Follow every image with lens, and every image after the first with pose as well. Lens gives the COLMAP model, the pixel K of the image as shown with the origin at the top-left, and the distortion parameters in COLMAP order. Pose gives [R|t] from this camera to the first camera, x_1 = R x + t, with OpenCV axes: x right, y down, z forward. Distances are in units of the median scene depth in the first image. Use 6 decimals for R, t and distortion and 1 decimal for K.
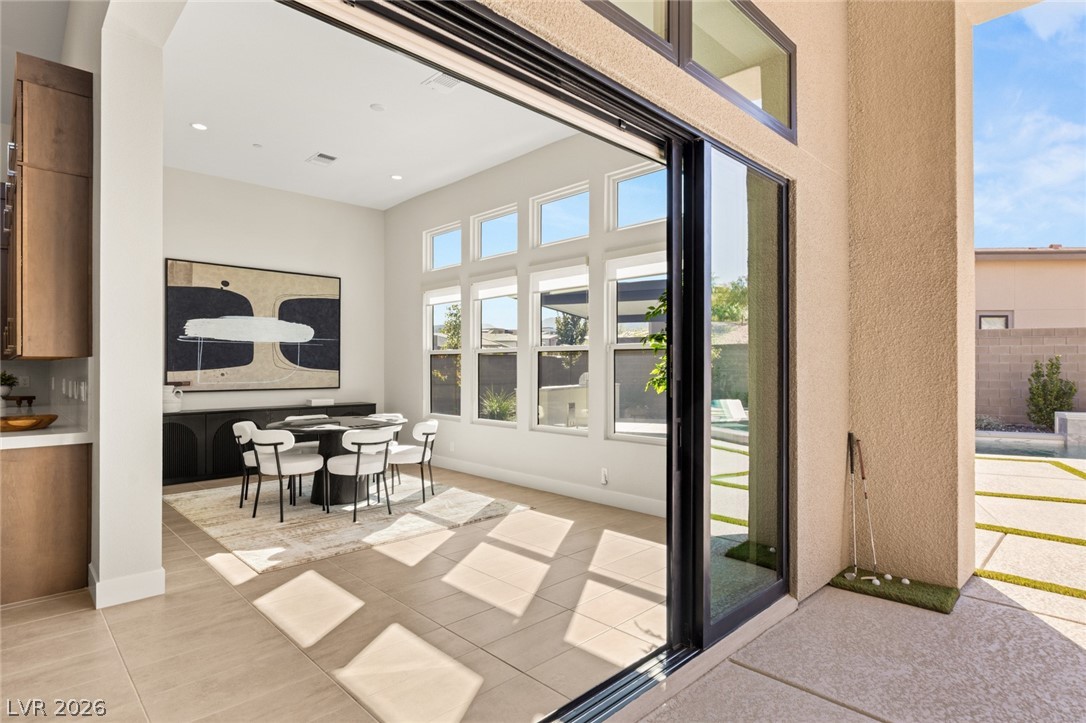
lens RADIAL K [[566.2, 0, 563.0], [0, 566.2, 367.0], [0, 0, 1]] dist [0.003274, -0.000677]
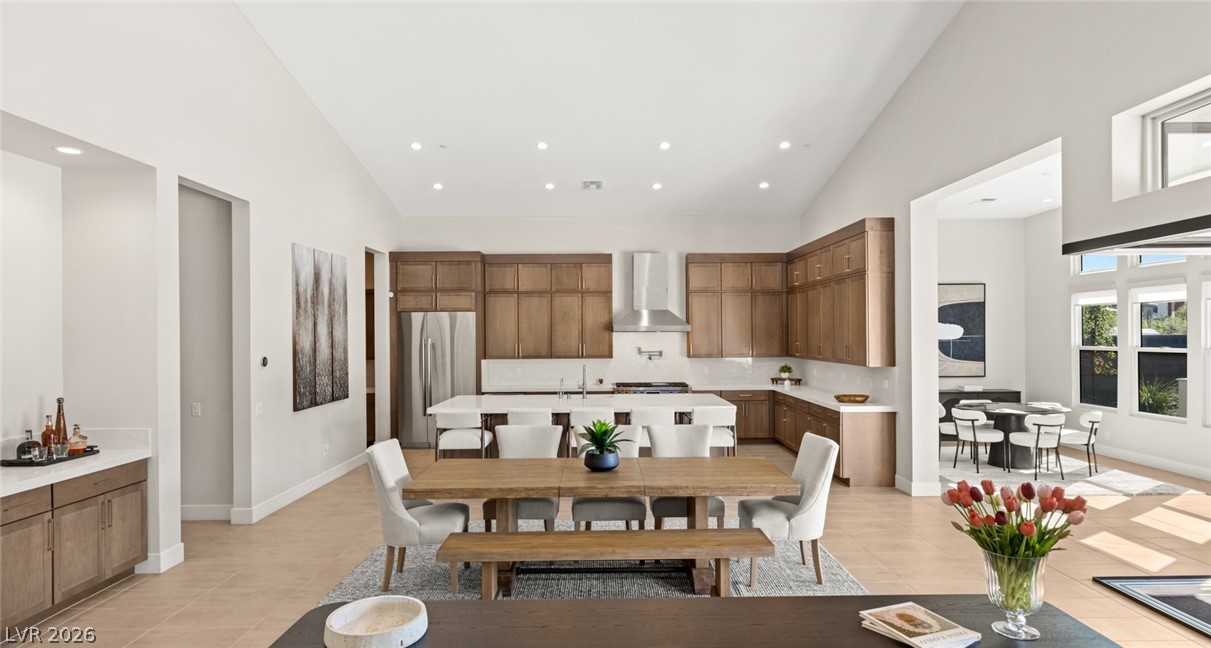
lens RADIAL K [[661.7, 0, 601.0], [0, 661.7, 334.2], [0, 0, 1]] dist [-0.003398, 0.001554]
pose [[0.704520, -0.006908, -0.709650, 0.025479], [0.008513, 0.999963, -0.001284, -0.068609], [0.709633, -0.005137, 0.704553, -0.657985]]
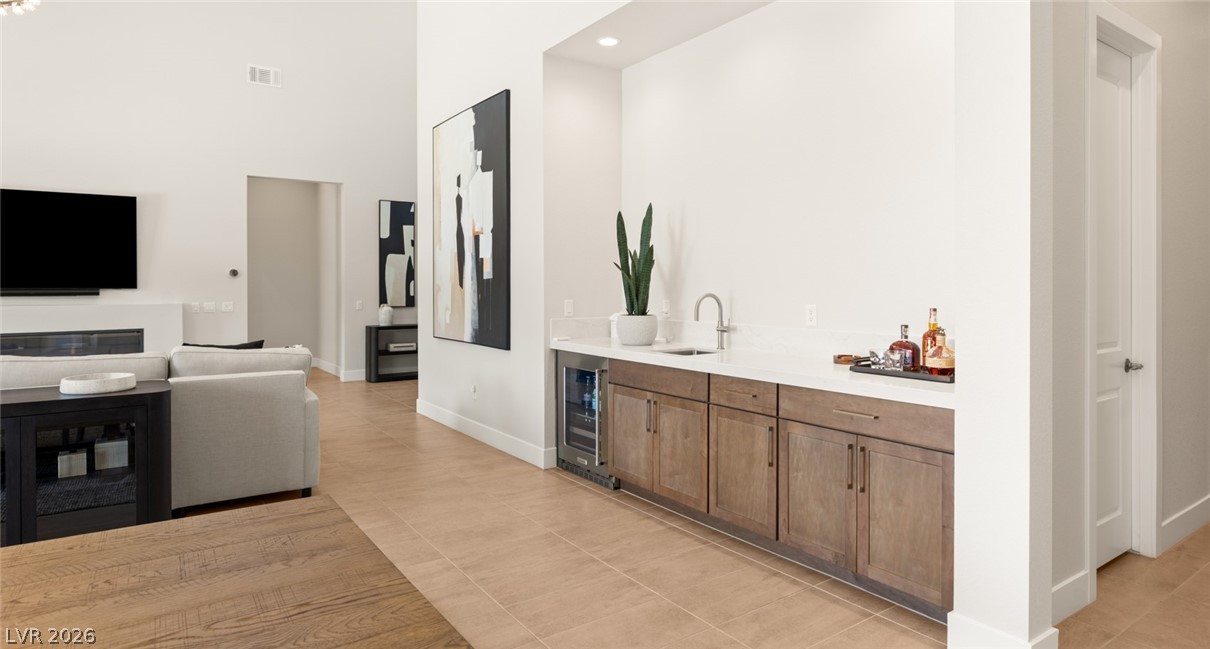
lens RADIAL K [[661.1, 0, 583.8], [0, 661.1, 287.1], [0, 0, 1]] dist [-0.003398, 0.001554]
pose [[-0.980810, 0.000126, 0.194966, -0.743440], [0.000175, 1.000000, 0.000234, -0.002243], [-0.194966, 0.000264, -0.980810, -0.085248]]
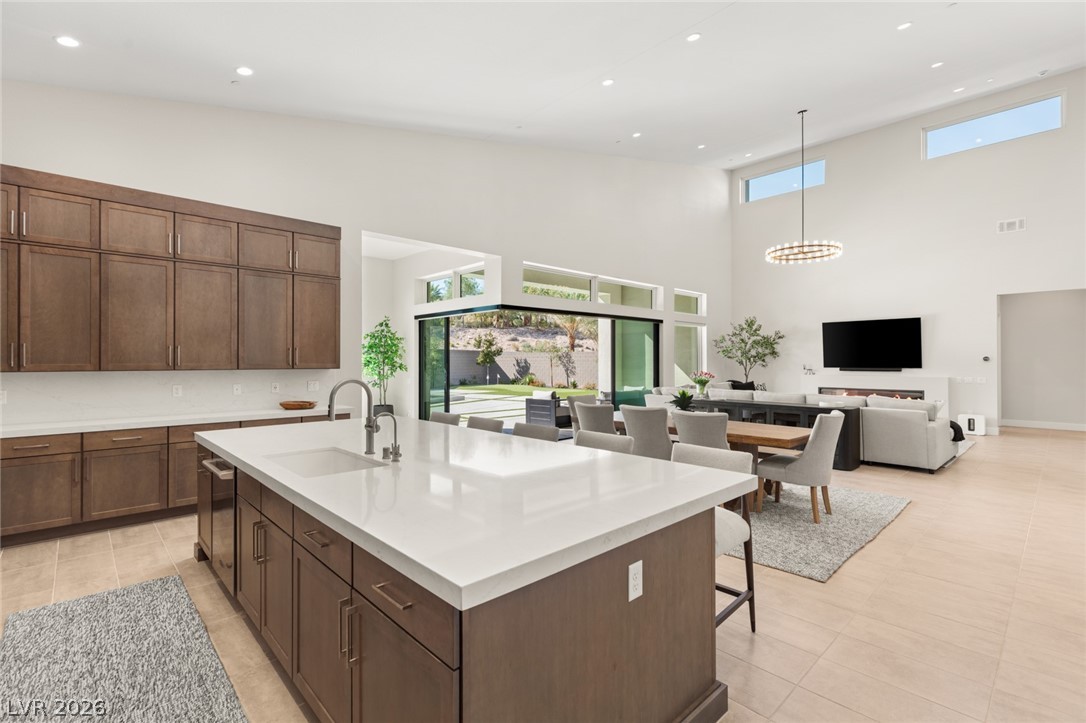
lens RADIAL K [[500.4, 0, 540.8], [0, 500.4, 359.9], [0, 0, 1]] dist [0.002298, 0.000434]
pose [[0.032448, 0.000761, 0.999473, -1.370825], [0.000112, 1.000000, -0.000765, -0.024403], [-0.999473, 0.000137, 0.032448, 0.083725]]
